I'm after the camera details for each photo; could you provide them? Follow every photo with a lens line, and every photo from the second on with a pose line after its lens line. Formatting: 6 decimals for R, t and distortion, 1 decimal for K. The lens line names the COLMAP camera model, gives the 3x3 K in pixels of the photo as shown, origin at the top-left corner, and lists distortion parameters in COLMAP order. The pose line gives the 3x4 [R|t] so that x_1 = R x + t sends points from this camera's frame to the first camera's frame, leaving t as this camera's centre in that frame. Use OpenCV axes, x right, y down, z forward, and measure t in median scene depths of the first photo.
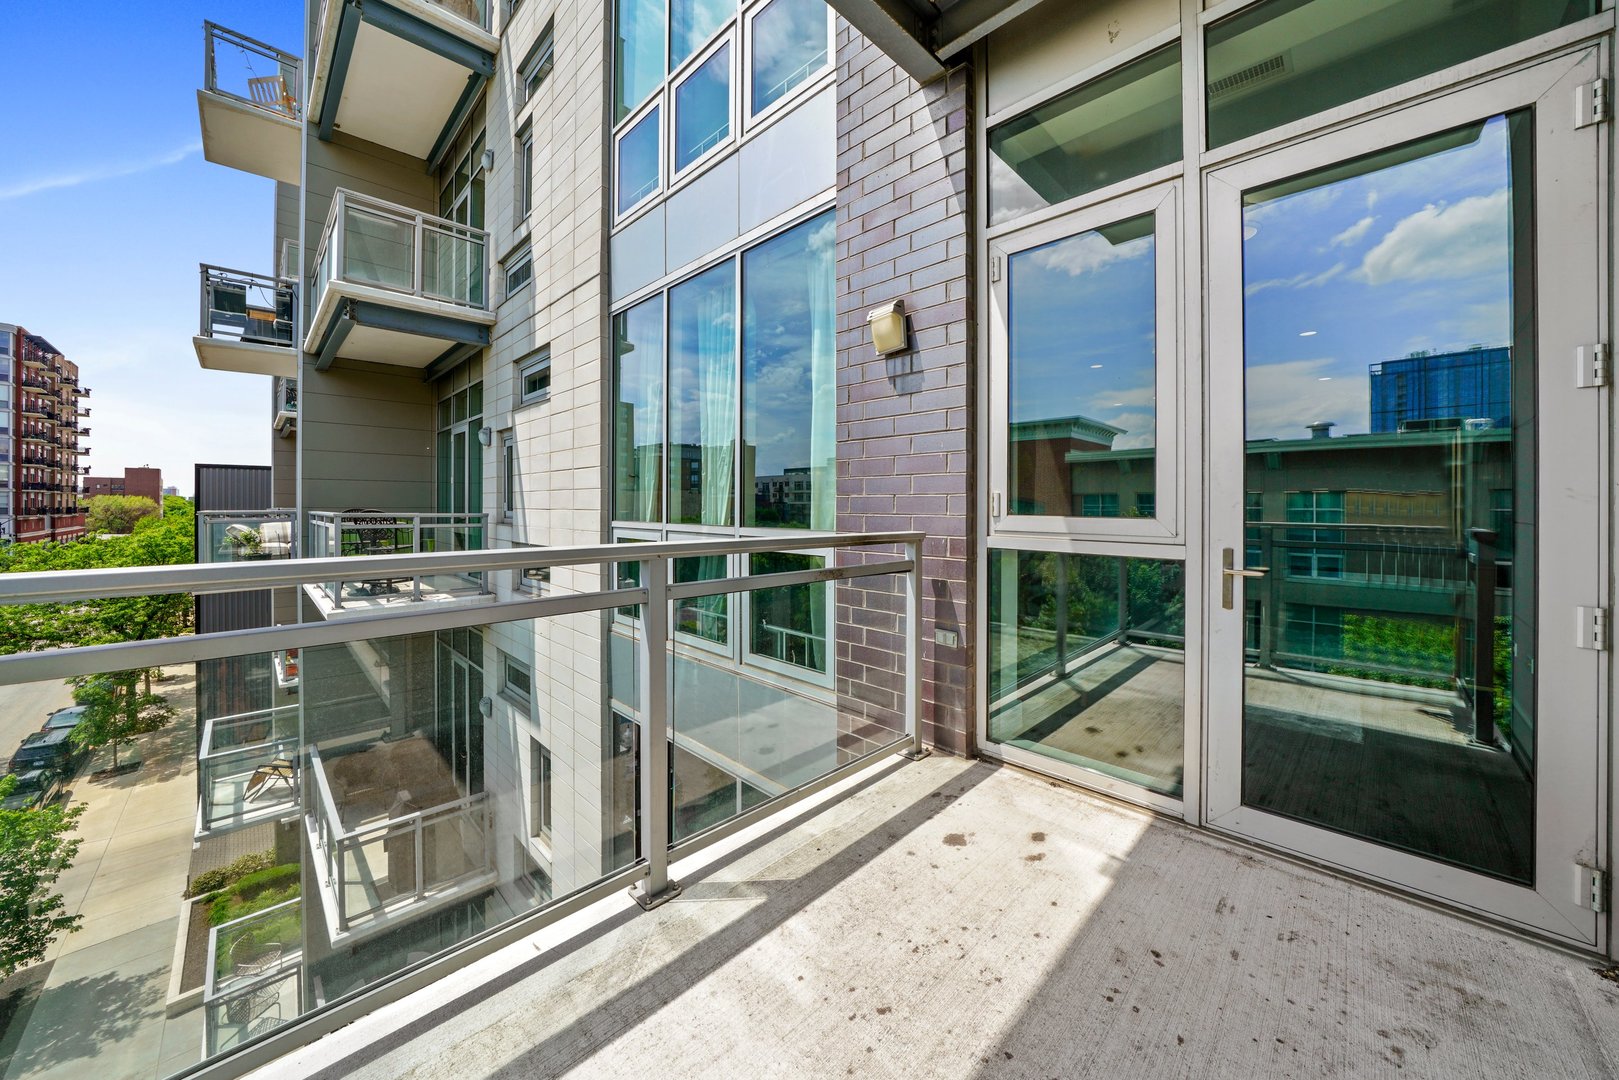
lens RADIAL K [[577.3, 0, 785.5], [0, 577.3, 505.5], [0, 0, 1]] dist [-0.013929, 0.000062]
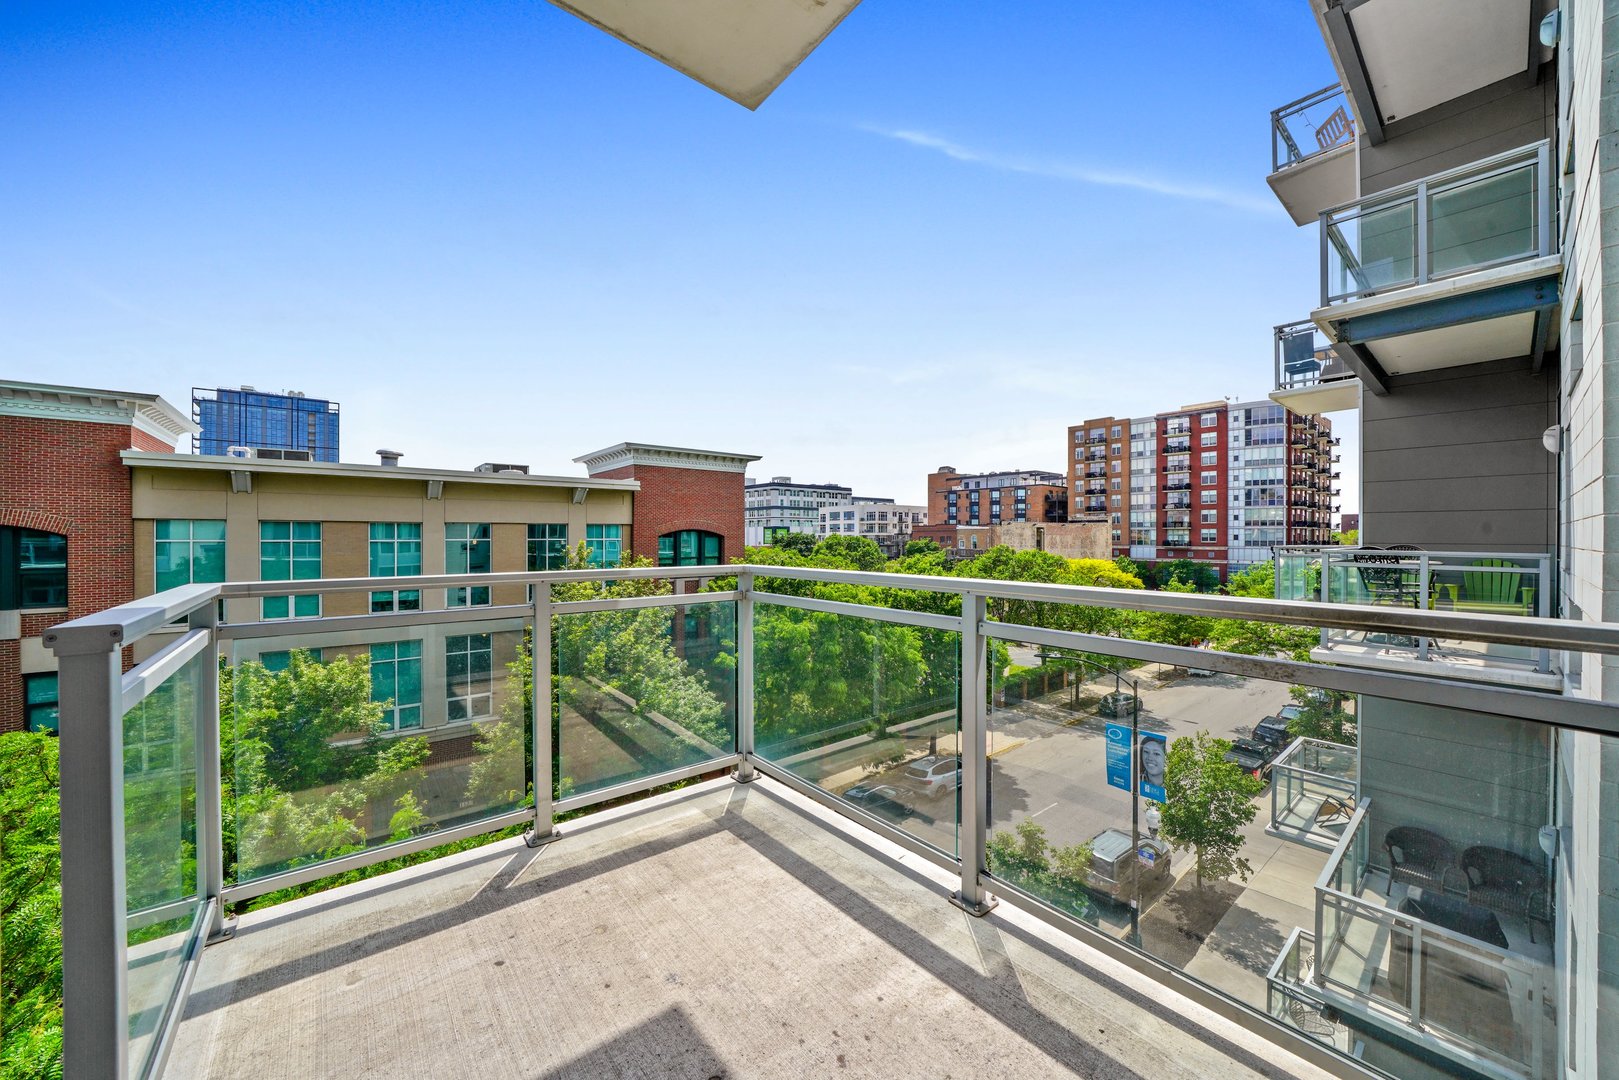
lens RADIAL K [[577.3, 0, 807.5], [0, 577.3, 538.2], [0, 0, 1]] dist [-0.013929, 0.000062]
pose [[-0.073351, 0.000857, -0.997306, 0.210295], [-0.003527, 0.999993, 0.001119, -0.002436], [0.997300, 0.003599, -0.073347, 0.184229]]
